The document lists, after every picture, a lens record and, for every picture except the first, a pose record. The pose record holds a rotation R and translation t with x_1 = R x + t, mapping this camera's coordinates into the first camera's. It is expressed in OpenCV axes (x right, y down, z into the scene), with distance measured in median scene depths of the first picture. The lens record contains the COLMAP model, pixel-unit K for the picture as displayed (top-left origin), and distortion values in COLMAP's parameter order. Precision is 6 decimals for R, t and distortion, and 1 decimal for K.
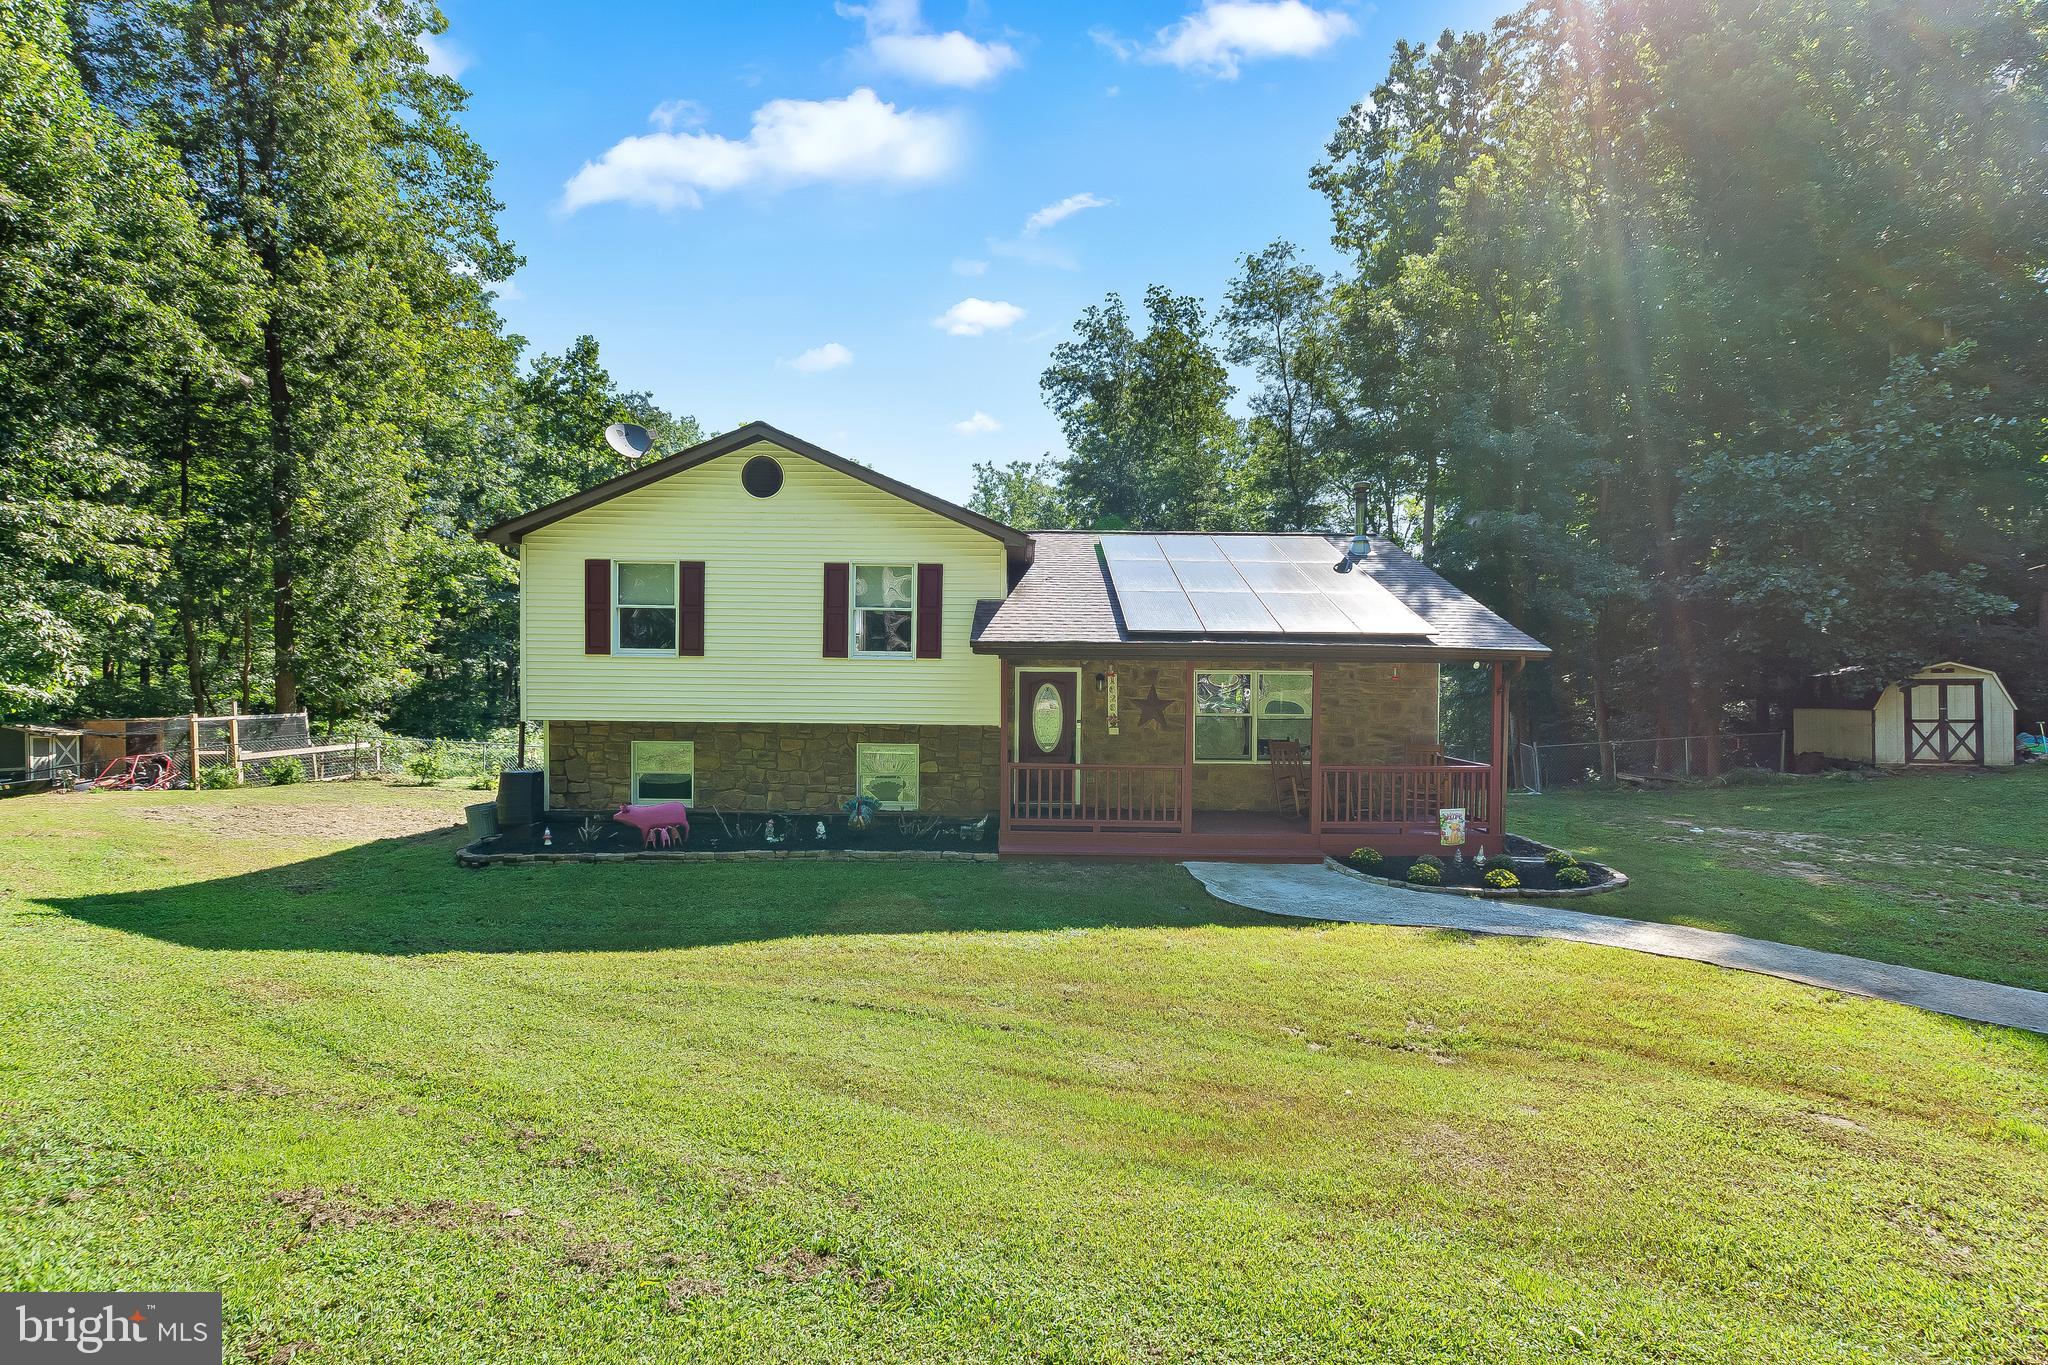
lens RADIAL K [[906.9, 0, 1023.5], [0, 906.9, 679.0], [0, 0, 1]] dist [0.002936, 0.001349]
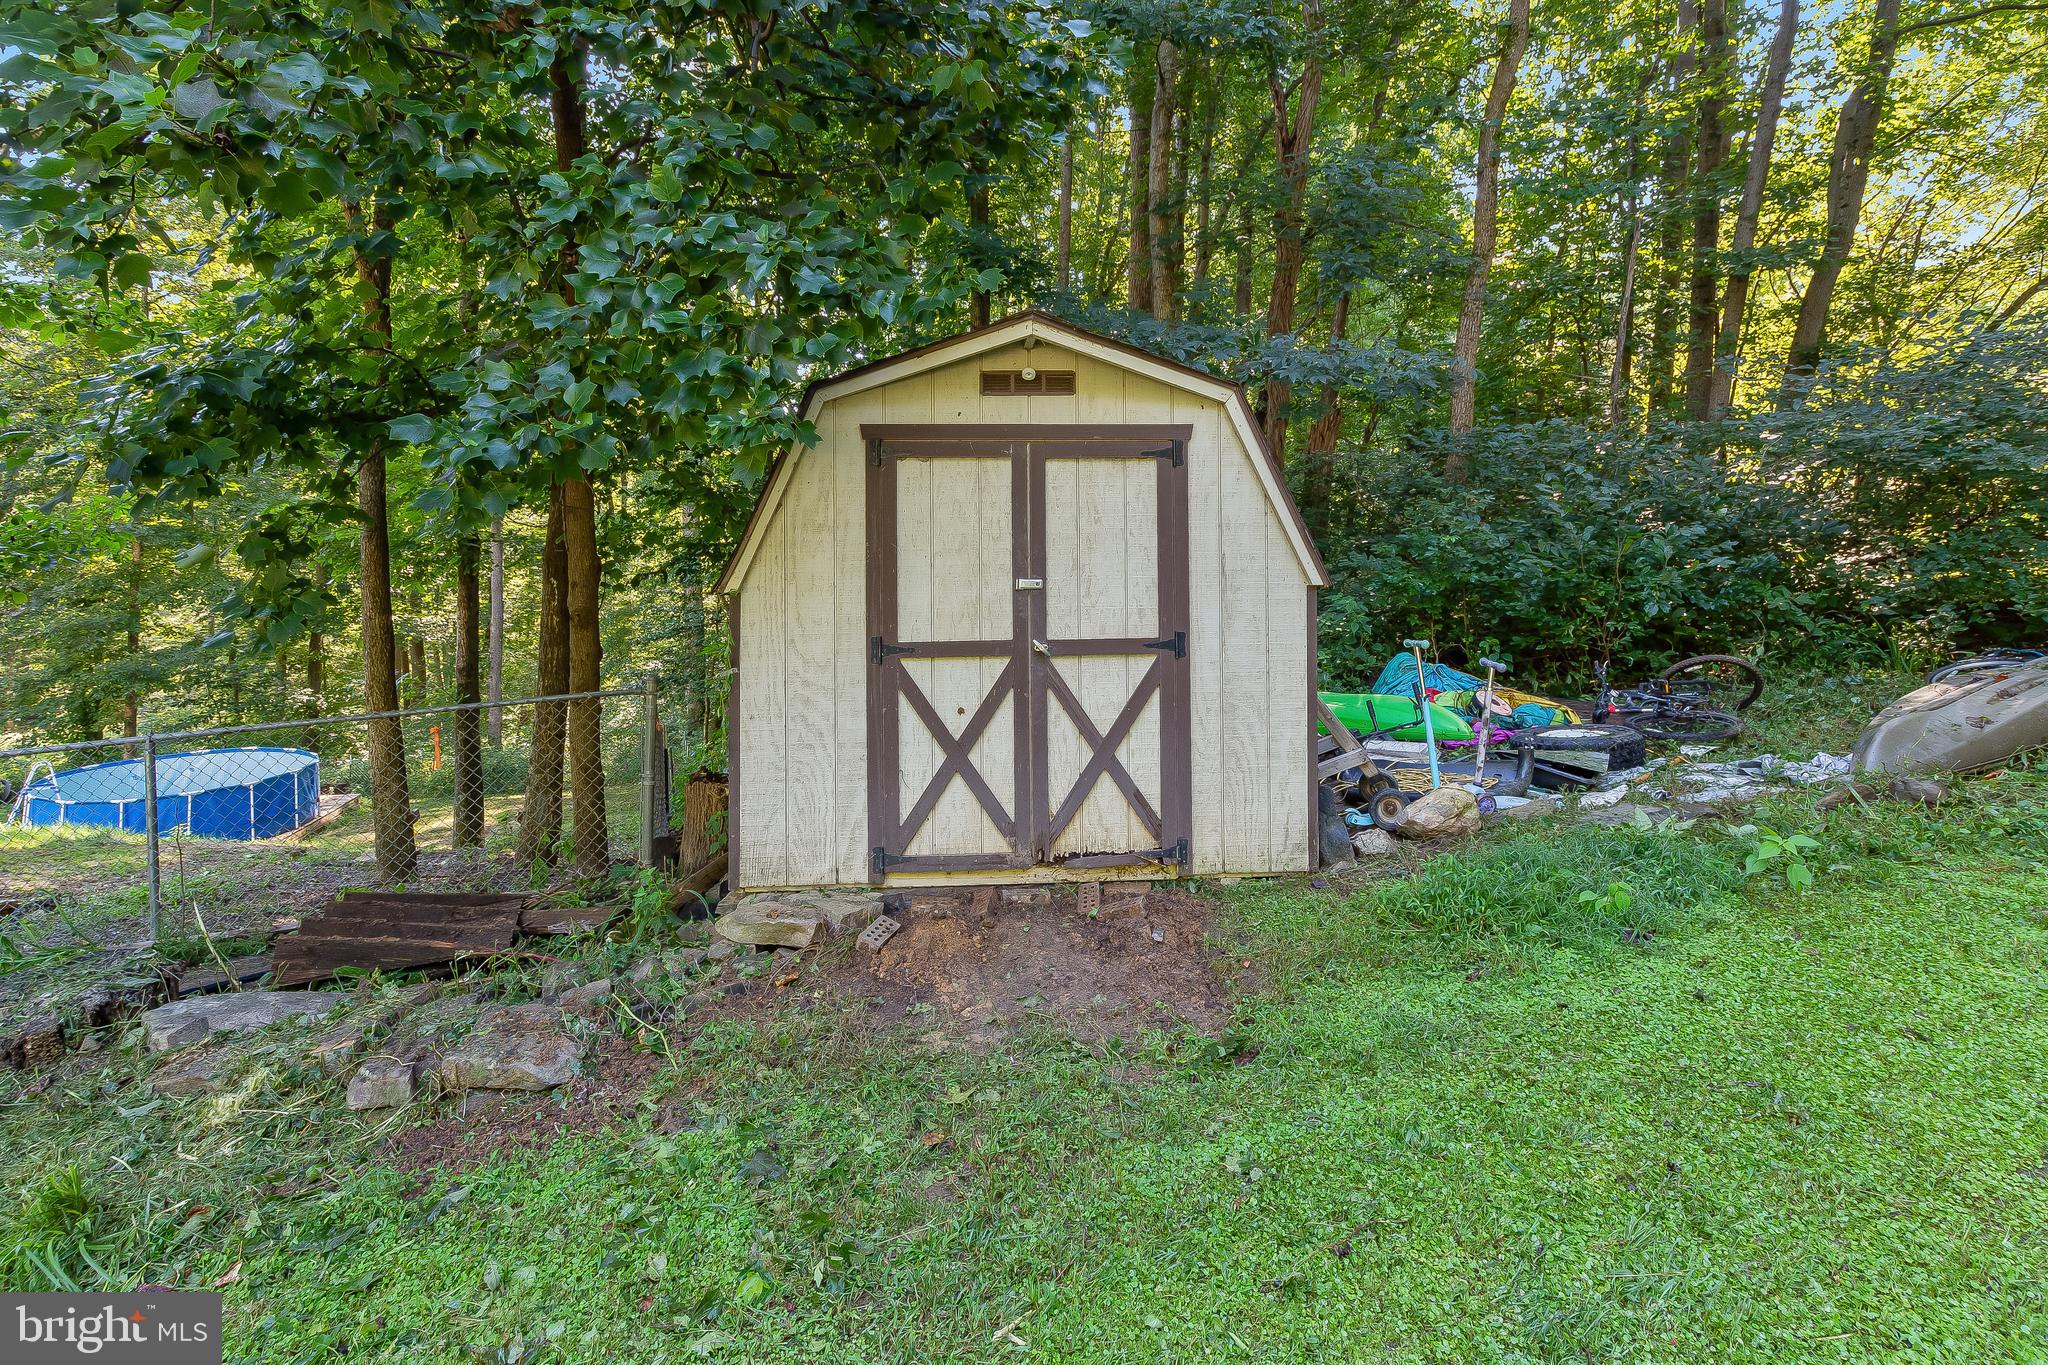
lens RADIAL K [[906.9, 0, 1021.7], [0, 906.9, 668.5], [0, 0, 1]] dist [0.002936, 0.001349]
pose [[0.918462, -0.007825, 0.395432, 1.334553], [0.002833, 0.999909, 0.013205, 0.068196], [-0.395499, -0.011007, 0.918400, 1.182427]]
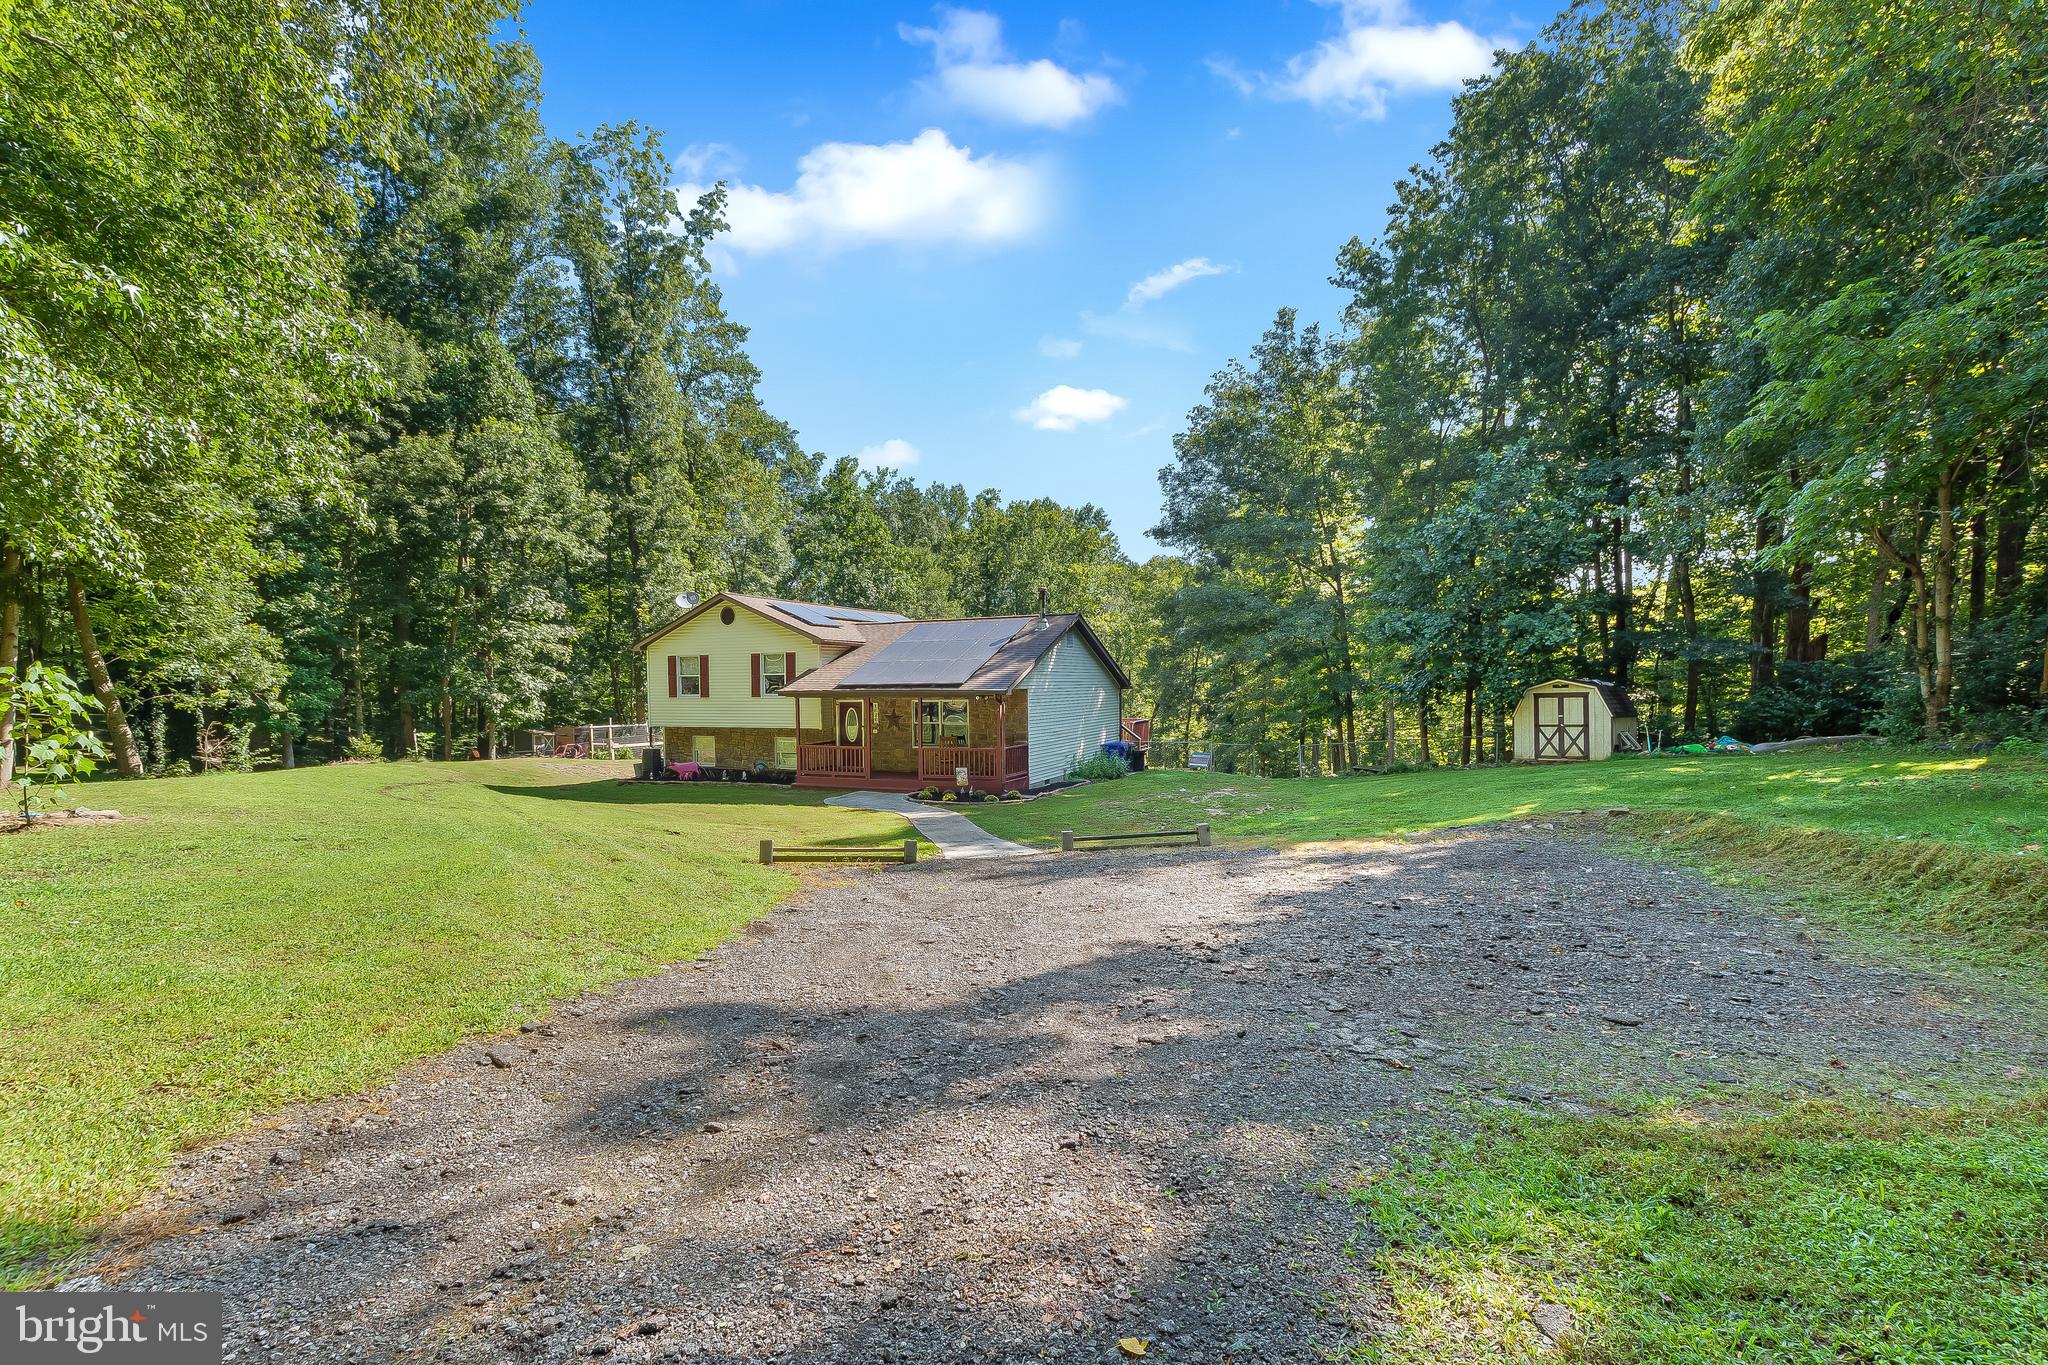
lens RADIAL K [[906.9, 0, 1015.3], [0, 906.9, 711.2], [0, 0, 1]] dist [0.002936, 0.001349]
pose [[0.913032, -0.008564, -0.407798, 1.184962], [0.019433, 0.999558, 0.022519, -0.026093], [0.407424, -0.028485, 0.912795, -0.695615]]
